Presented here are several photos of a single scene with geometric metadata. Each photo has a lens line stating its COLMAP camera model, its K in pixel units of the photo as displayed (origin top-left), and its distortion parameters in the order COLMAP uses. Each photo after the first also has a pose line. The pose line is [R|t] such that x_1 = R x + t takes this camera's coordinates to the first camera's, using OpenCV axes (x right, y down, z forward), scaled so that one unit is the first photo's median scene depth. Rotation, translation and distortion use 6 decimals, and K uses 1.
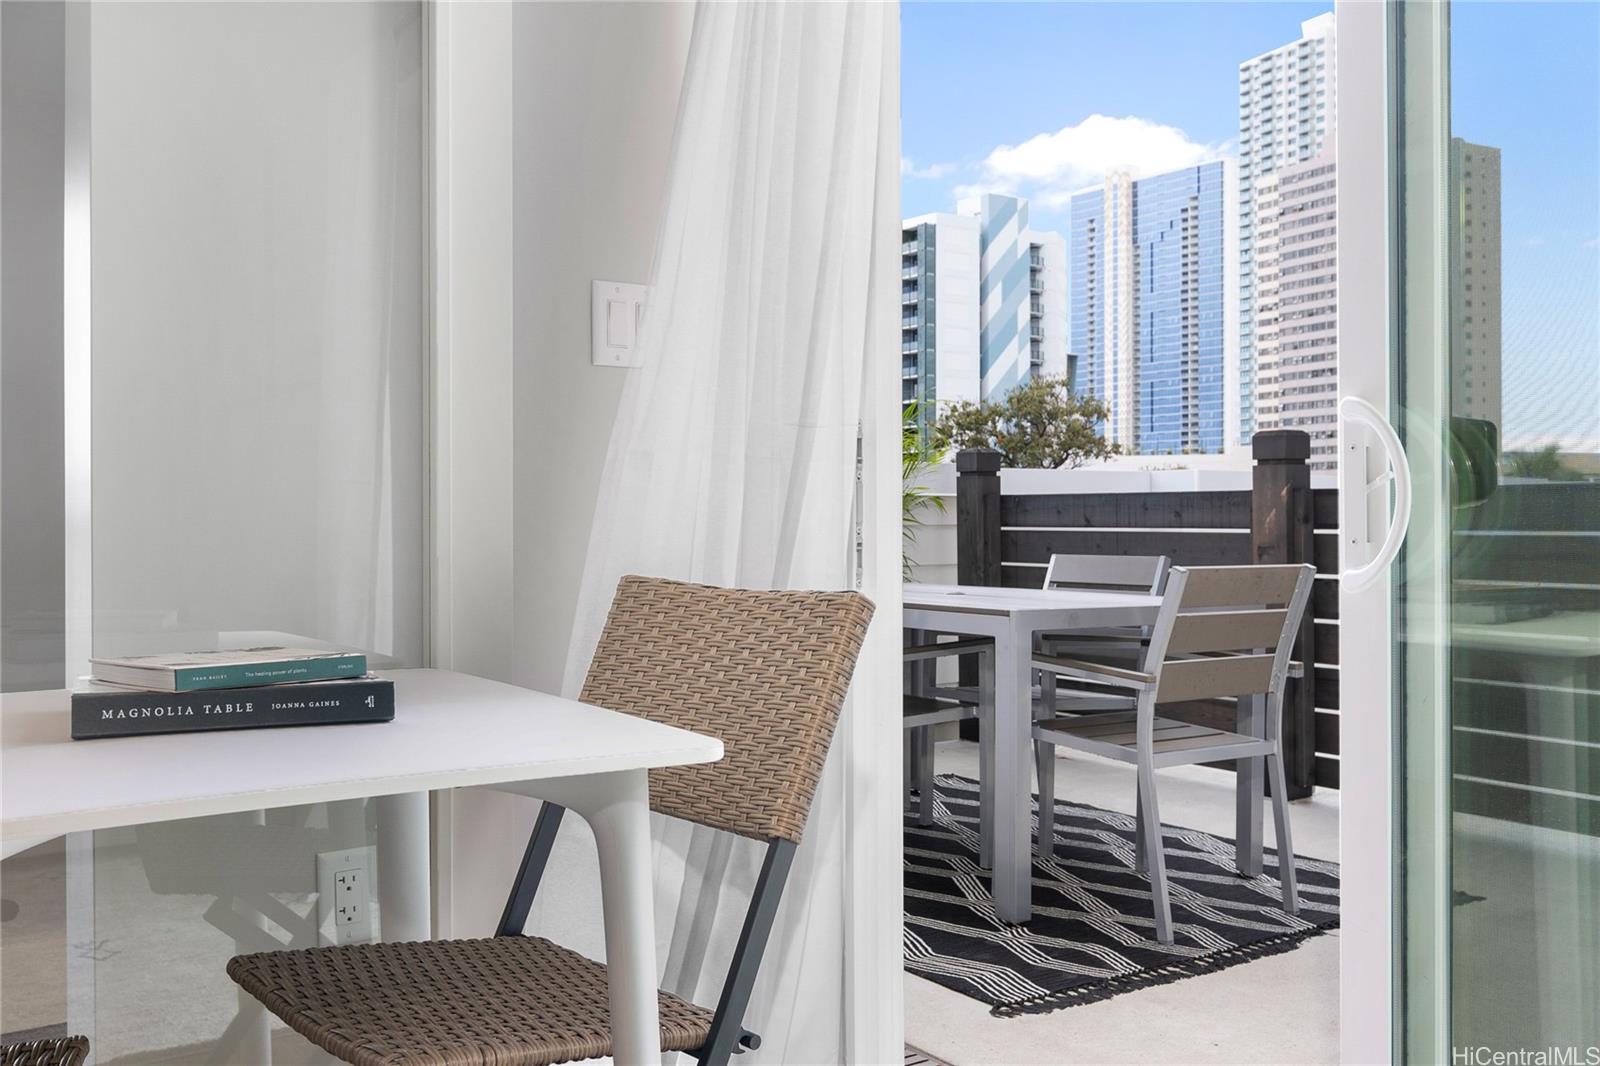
lens RADIAL K [[1392.6, 0, 831.8], [0, 1392.6, 513.1], [0, 0, 1]] dist [0.015220, 0.003910]
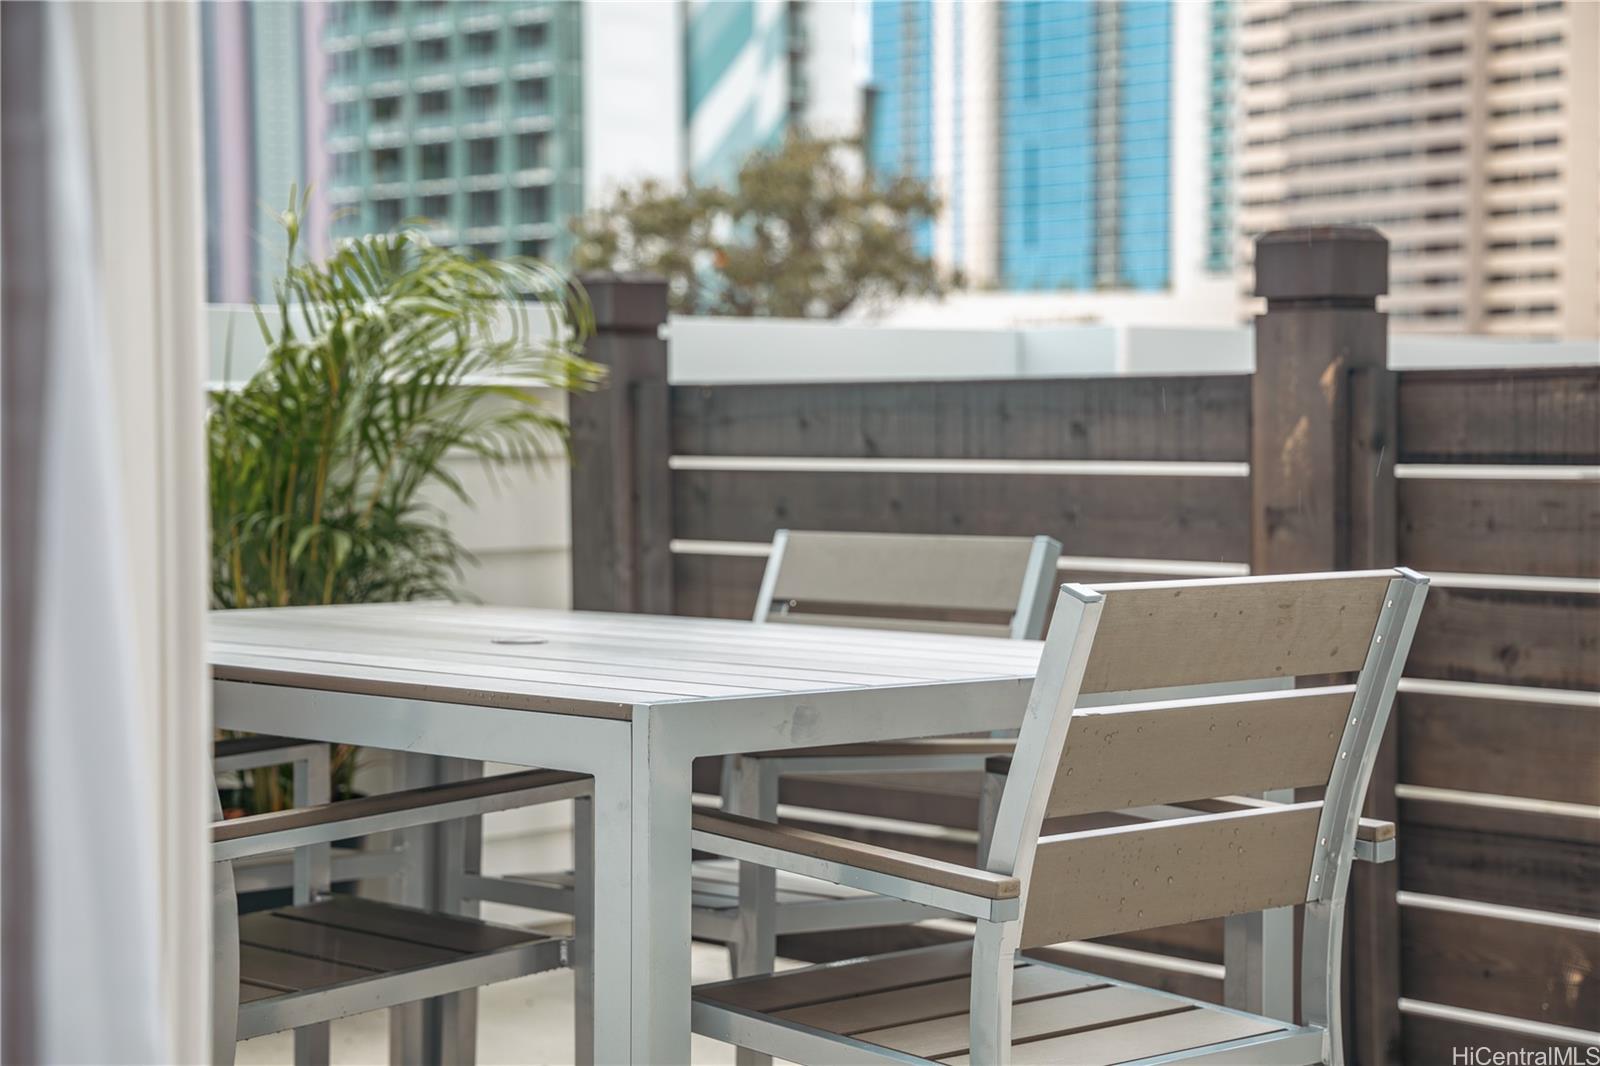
lens RADIAL K [[2886.5, 0, 863.1], [0, 2886.5, 535.4], [0, 0, 1]] dist [0.260066, 0.000000]
pose [[0.985938, -0.008548, 0.166891, 0.033581], [0.001496, 0.999102, 0.042336, -0.003895], [-0.167103, -0.041491, 0.985066, 0.132342]]
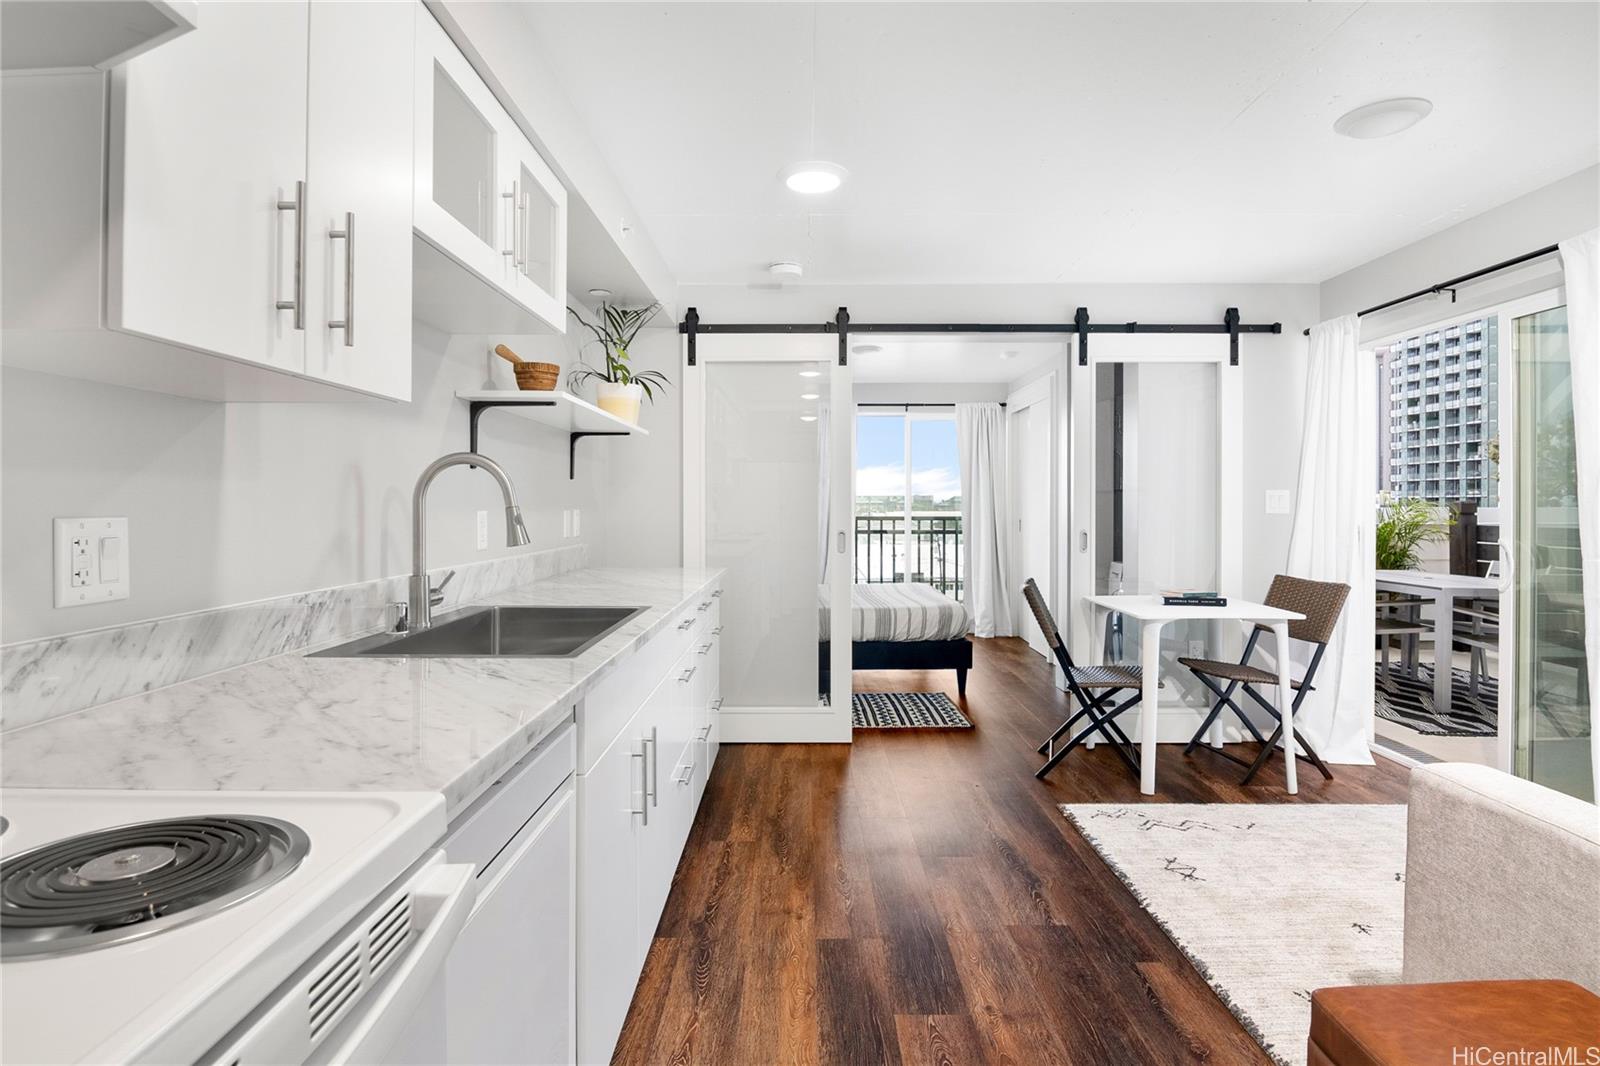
lens RADIAL K [[814.3, 0, 838.1], [0, 814.3, 504.6], [0, 0, 1]] dist [0.000871, -0.003959]
pose [[0.820691, 0.002570, -0.571366, 0.039975], [-0.001449, 0.999996, 0.002417, -0.043646], [0.571370, -0.001155, 0.820691, -0.436118]]
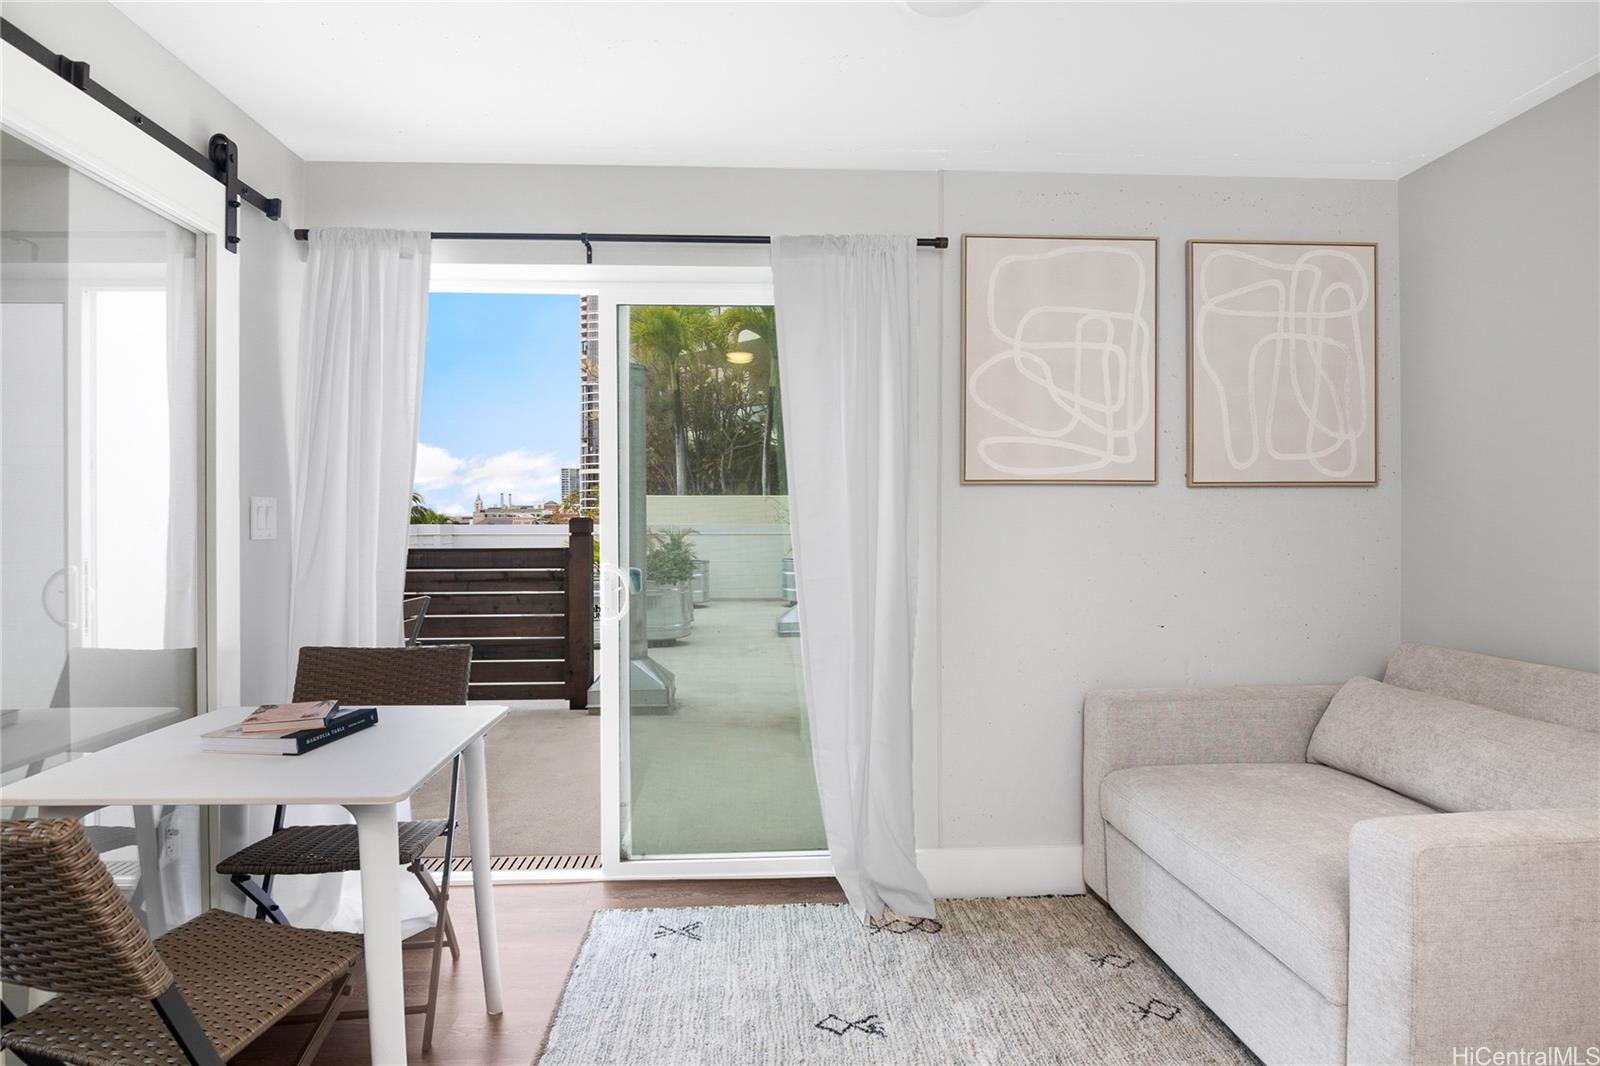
lens RADIAL K [[814.3, 0, 734.4], [0, 814.3, 547.4], [0, 0, 1]] dist [0.000871, -0.003959]
pose [[0.574566, -0.026989, 0.818013, -0.236614], [0.001383, 0.999487, 0.032004, -0.043654], [-0.818457, -0.017257, 0.574308, -0.069329]]
